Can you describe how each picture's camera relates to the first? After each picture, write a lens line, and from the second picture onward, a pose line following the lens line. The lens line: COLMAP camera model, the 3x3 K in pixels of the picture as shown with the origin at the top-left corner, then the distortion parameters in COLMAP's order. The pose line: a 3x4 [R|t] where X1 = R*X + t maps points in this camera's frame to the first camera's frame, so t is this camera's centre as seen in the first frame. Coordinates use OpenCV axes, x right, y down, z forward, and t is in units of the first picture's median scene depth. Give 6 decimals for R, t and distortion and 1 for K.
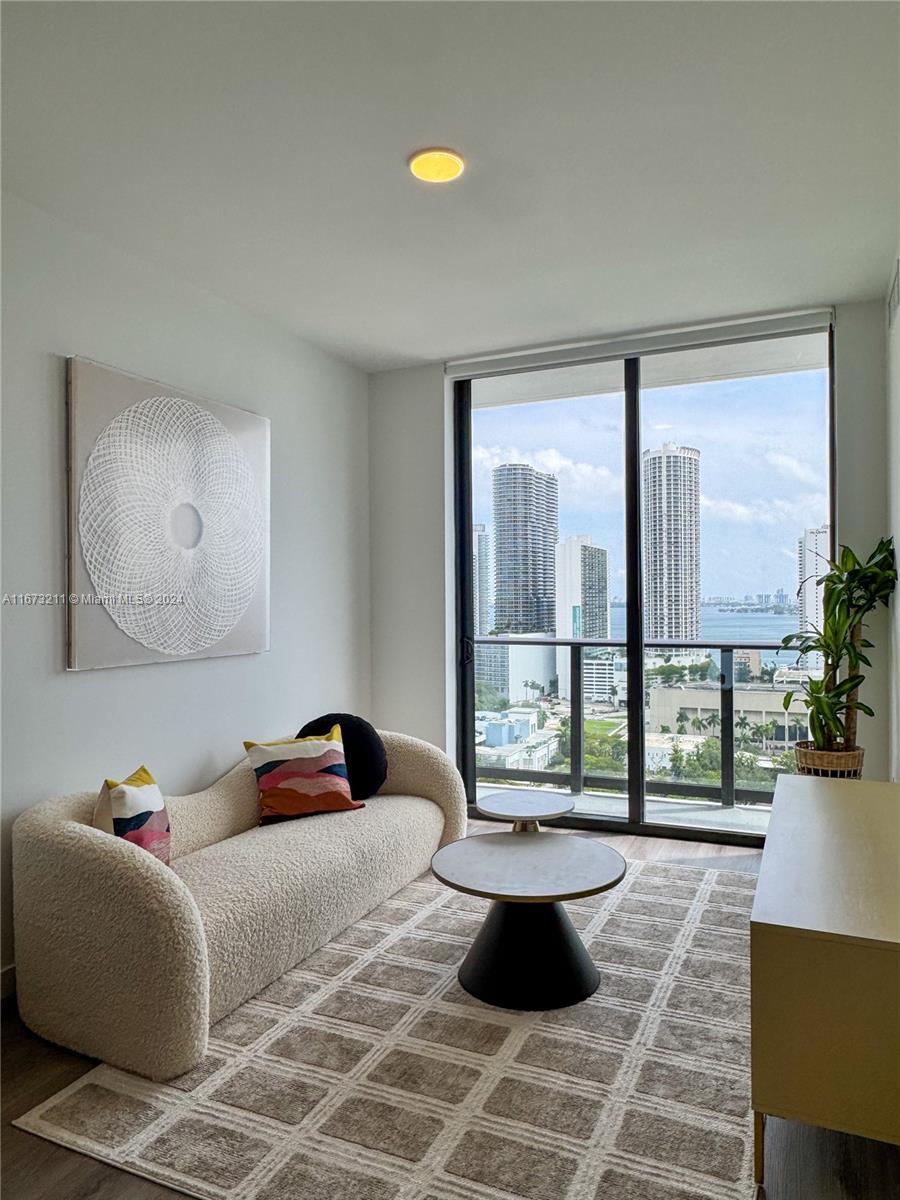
lens RADIAL K [[801.9, 0, 450.0], [0, 801.9, 600.0], [0, 0, 1]] dist [-0.003764, 0.000087]
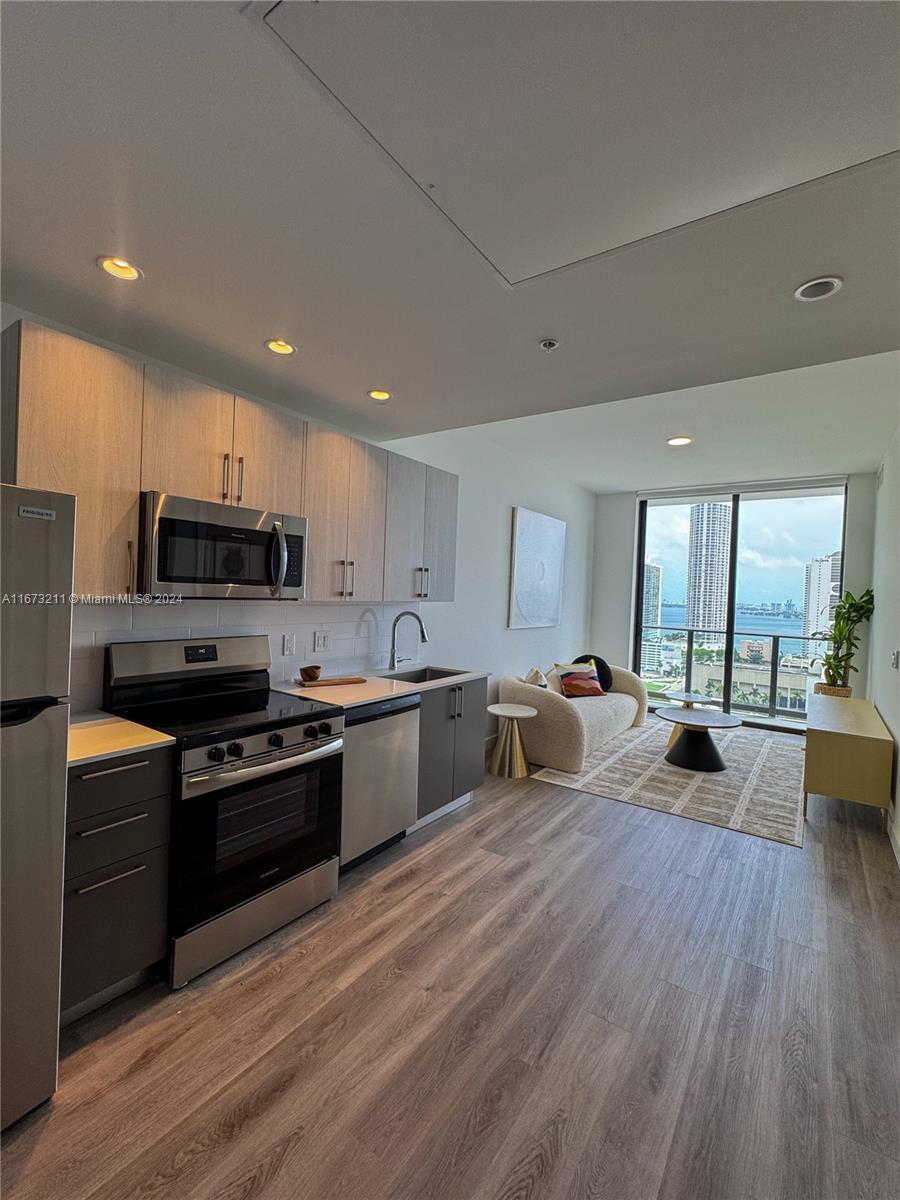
lens RADIAL K [[523.4, 0, 450.0], [0, 523.4, 600.0], [0, 0, 1]] dist [0.000572, 0.000094]
pose [[0.982085, 0.050032, -0.181674, -0.295075], [-0.047865, 0.998721, 0.016300, -0.018567], [0.182257, -0.007312, 0.983224, -0.567979]]
